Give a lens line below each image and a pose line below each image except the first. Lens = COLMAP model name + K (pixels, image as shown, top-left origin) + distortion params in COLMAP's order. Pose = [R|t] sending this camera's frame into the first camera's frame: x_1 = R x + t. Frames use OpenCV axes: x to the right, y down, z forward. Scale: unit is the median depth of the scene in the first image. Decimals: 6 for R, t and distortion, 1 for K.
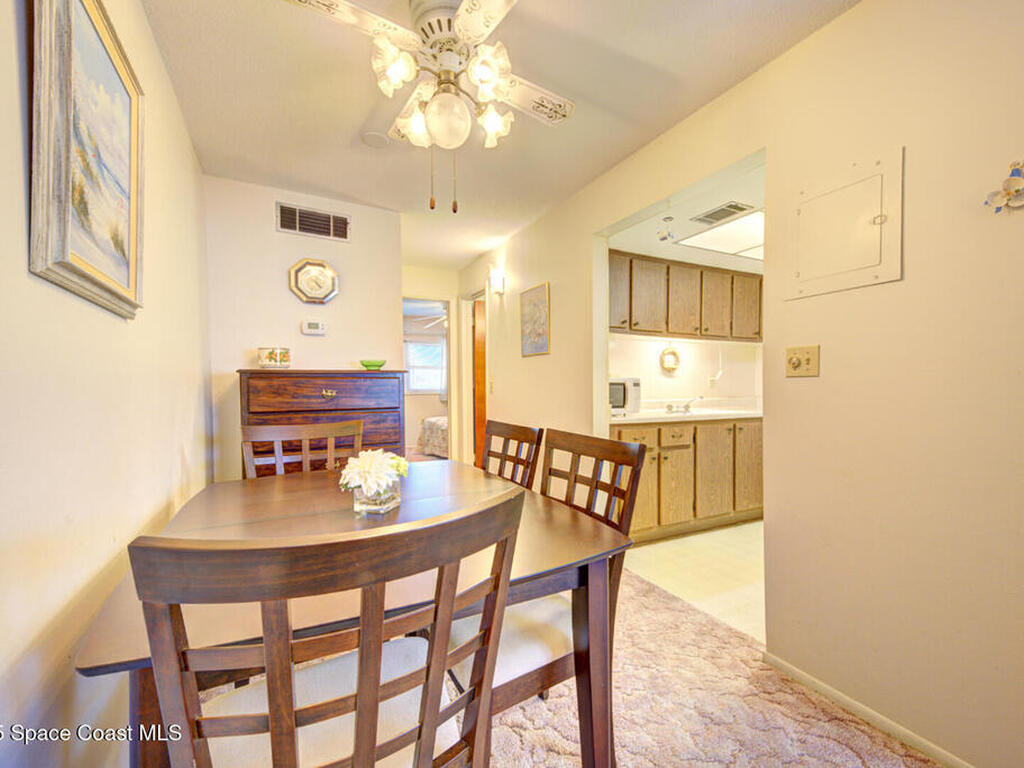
lens RADIAL K [[423.9, 0, 514.9], [0, 423.9, 390.6], [0, 0, 1]] dist [0.018997, 0.000071]
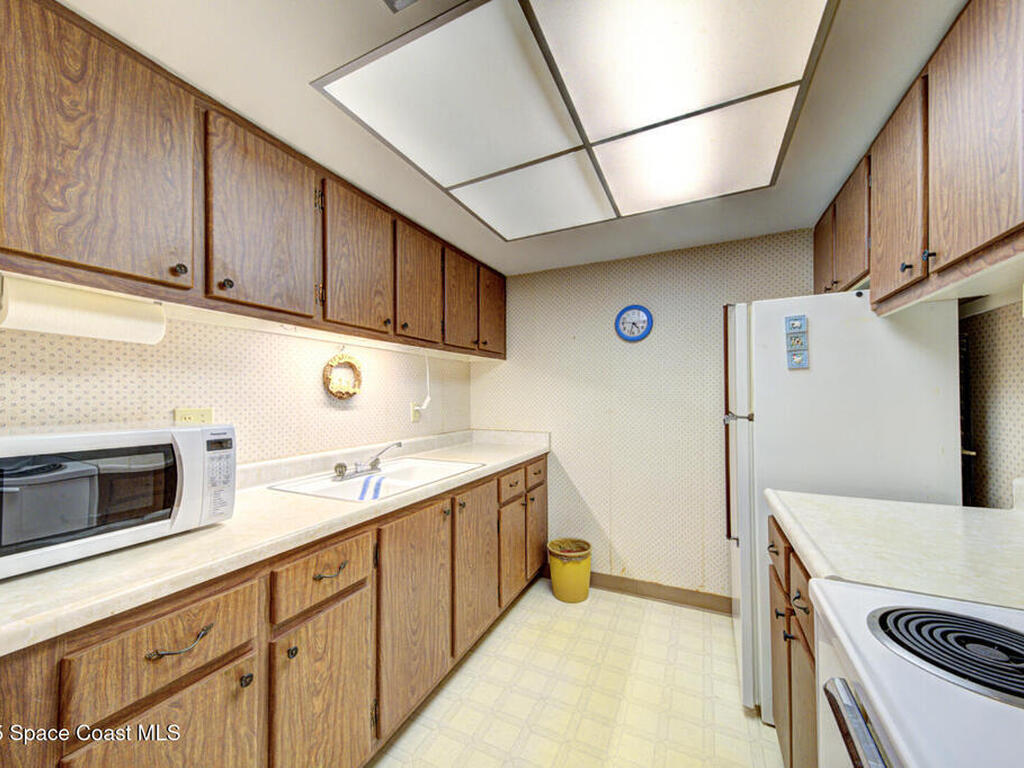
lens RADIAL K [[395.1, 0, 505.1], [0, 395.1, 391.0], [0, 0, 1]] dist [0.017017, -0.001683]
pose [[0.801739, 0.001723, 0.597672, 0.259635], [0.016502, 0.999551, -0.025018, -0.044549], [-0.597446, 0.029921, 0.801350, 0.536626]]
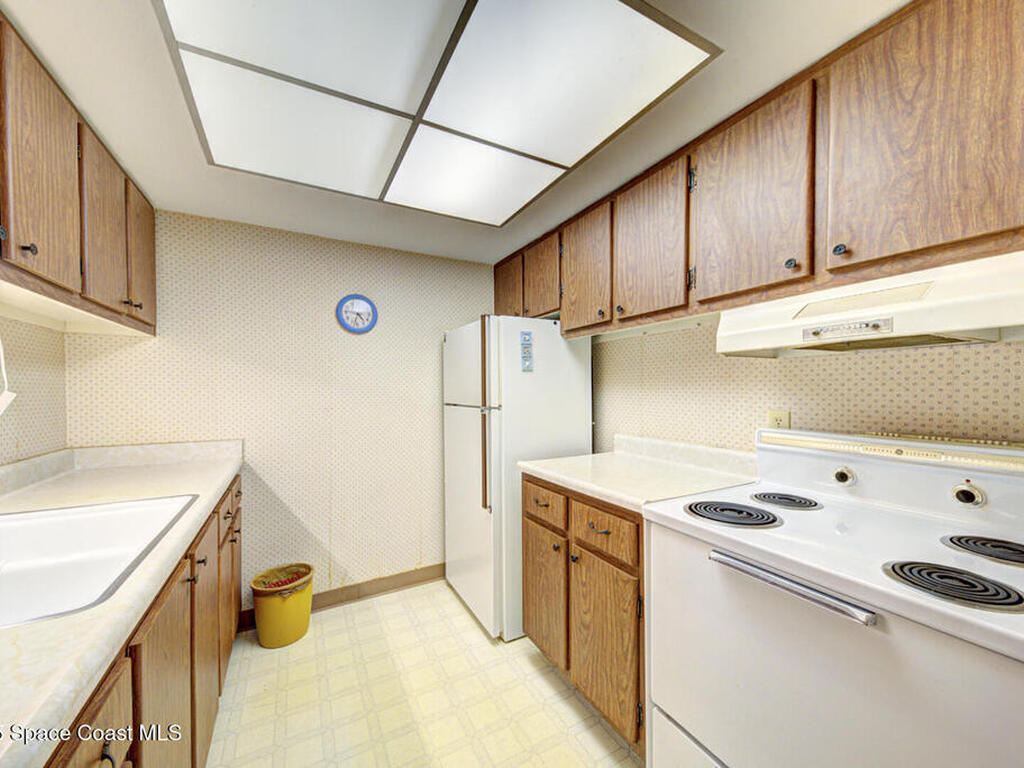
lens RADIAL K [[395.1, 0, 510.4], [0, 395.1, 393.0], [0, 0, 1]] dist [0.017017, -0.001683]
pose [[-0.026141, -0.010443, 0.999604, 0.197265], [0.021188, 0.999715, 0.010998, -0.047820], [-0.999434, 0.021467, -0.025912, 0.709093]]
